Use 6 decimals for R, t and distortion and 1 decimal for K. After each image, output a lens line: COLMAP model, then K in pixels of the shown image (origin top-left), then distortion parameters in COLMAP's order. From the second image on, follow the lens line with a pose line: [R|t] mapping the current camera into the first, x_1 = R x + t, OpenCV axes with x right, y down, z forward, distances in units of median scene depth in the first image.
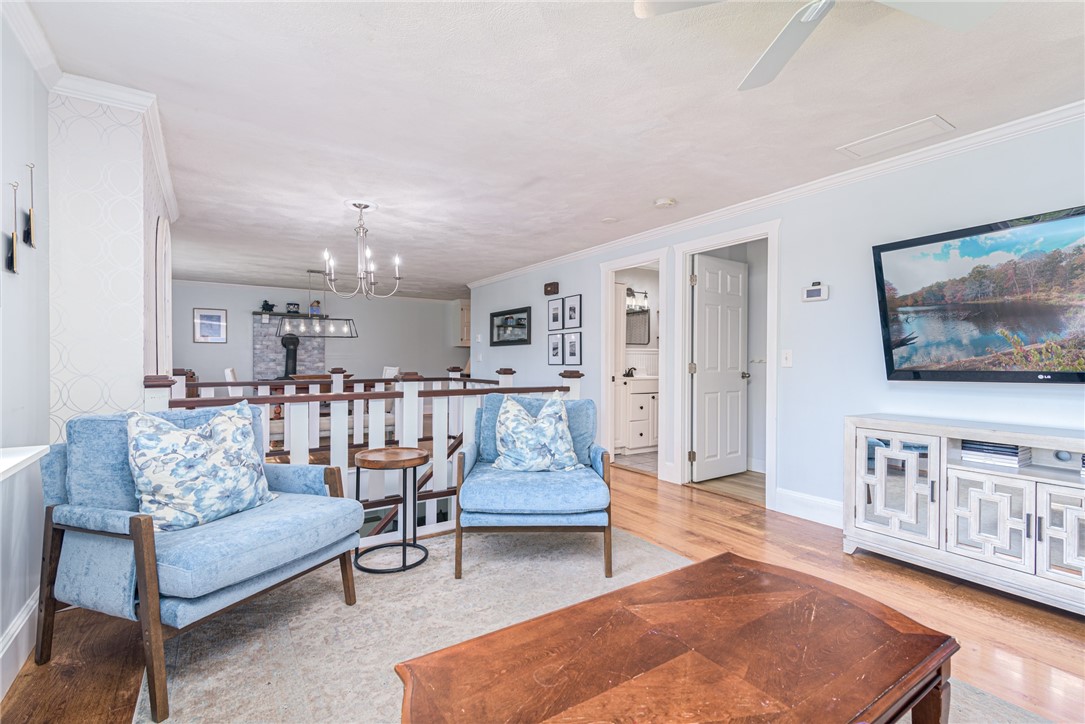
lens RADIAL K [[494.5, 0, 535.8], [0, 494.5, 362.3], [0, 0, 1]] dist [0.019695, -0.002478]
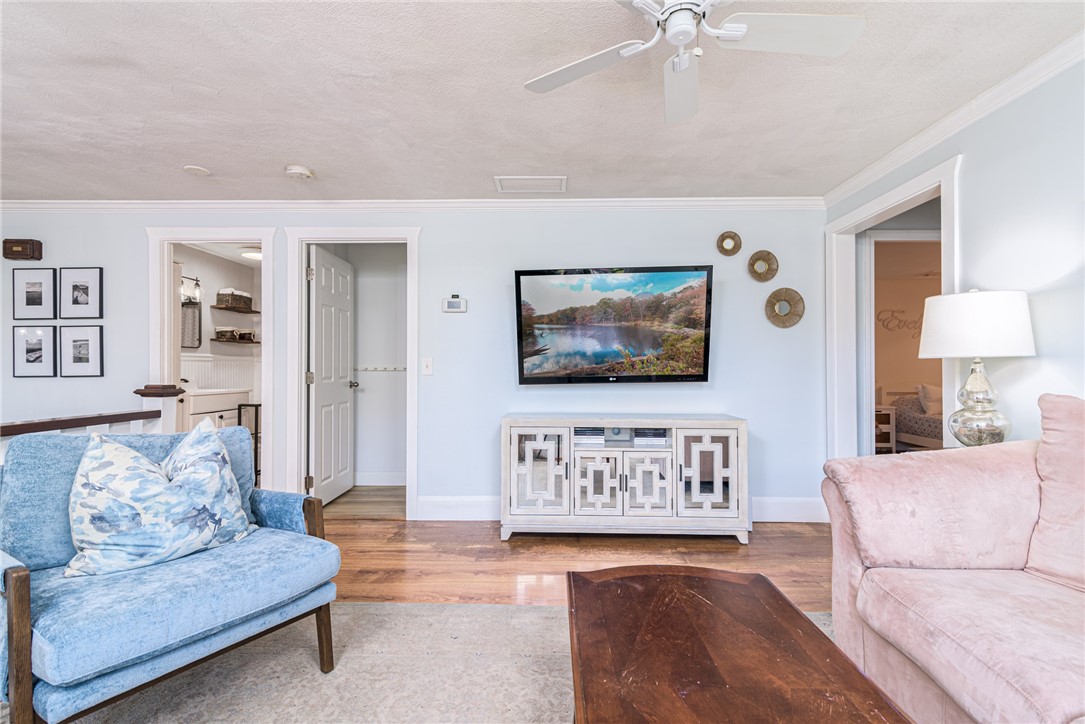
lens RADIAL K [[494.5, 0, 546.8], [0, 494.5, 364.0], [0, 0, 1]] dist [0.019695, -0.002478]
pose [[0.562868, 0.003727, 0.826538, -0.240032], [0.006799, 0.999935, -0.009139, -0.001748], [-0.826519, 0.010764, 0.562806, 0.289102]]
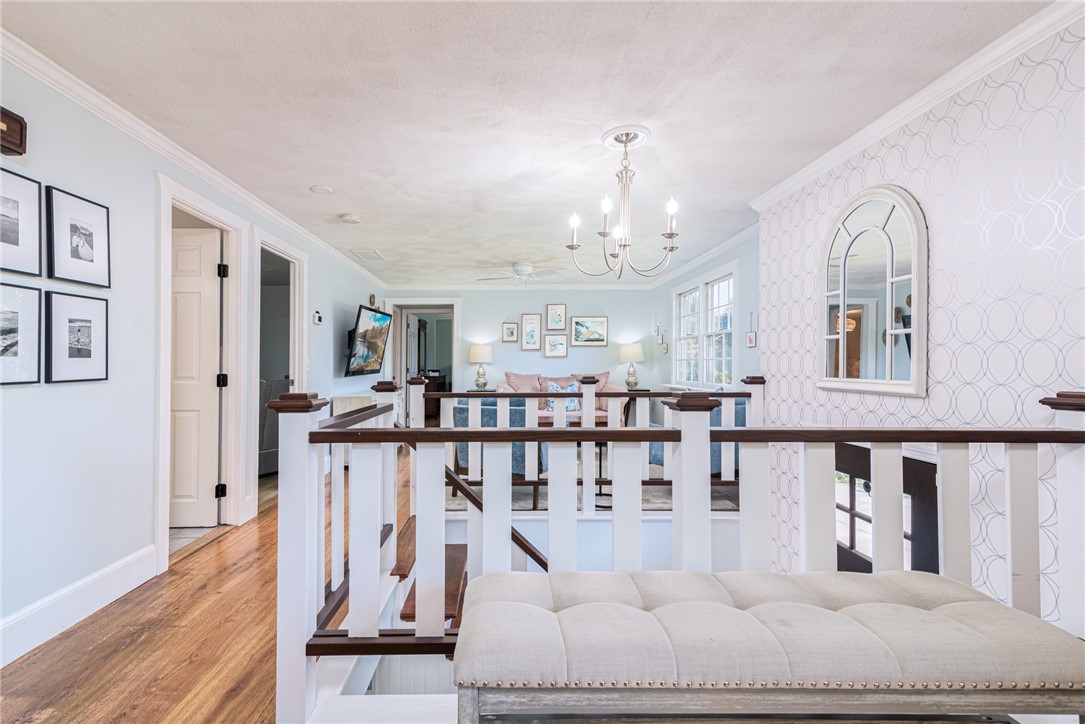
lens RADIAL K [[494.5, 0, 510.3], [0, 494.5, 365.3], [0, 0, 1]] dist [0.019695, -0.002478]
pose [[-0.830045, -0.001254, 0.557694, -0.815402], [0.003303, 0.999969, 0.007163, -0.016290], [-0.557686, 0.007788, -0.830015, 2.251517]]
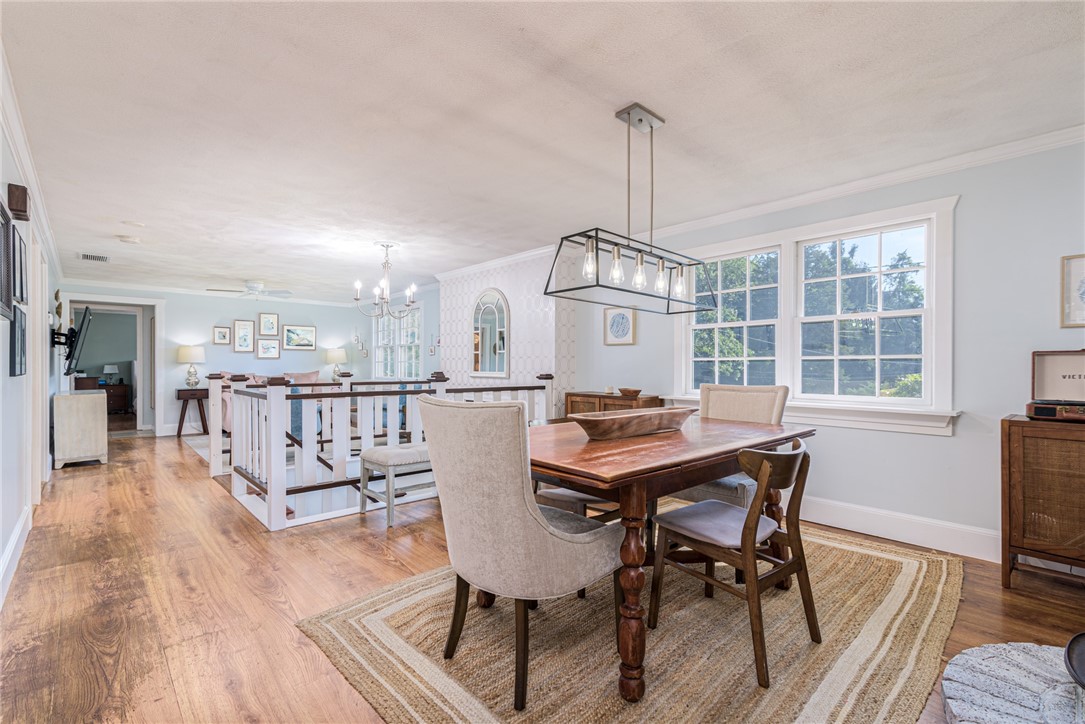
lens RADIAL K [[494.5, 0, 537.1], [0, 494.5, 367.8], [0, 0, 1]] dist [0.019695, -0.002478]
pose [[-0.990468, -0.003143, -0.137705, -0.761797], [-0.004174, 0.999965, 0.007195, -0.014776], [0.137678, 0.007701, -0.990447, 3.171373]]
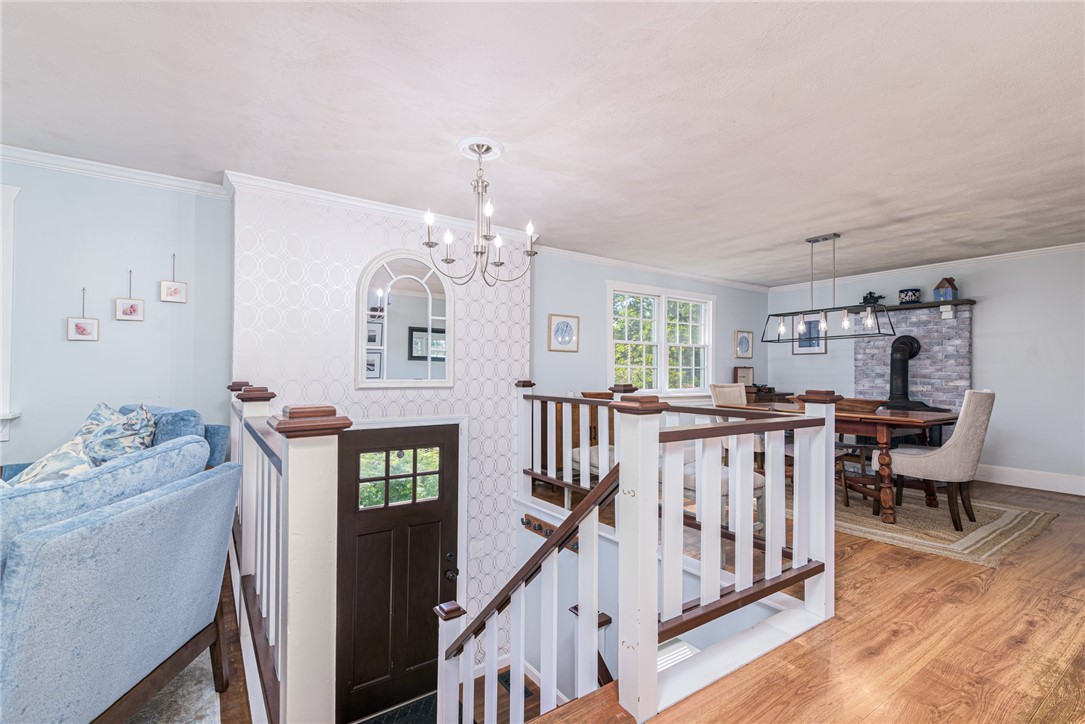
lens RADIAL K [[494.5, 0, 547.3], [0, 494.5, 363.2], [0, 0, 1]] dist [0.019695, -0.002478]
pose [[0.023880, -0.020386, -0.999507, 0.463406], [-0.011616, 0.999719, -0.020668, -0.003290], [0.999647, 0.012103, 0.023637, 1.483114]]
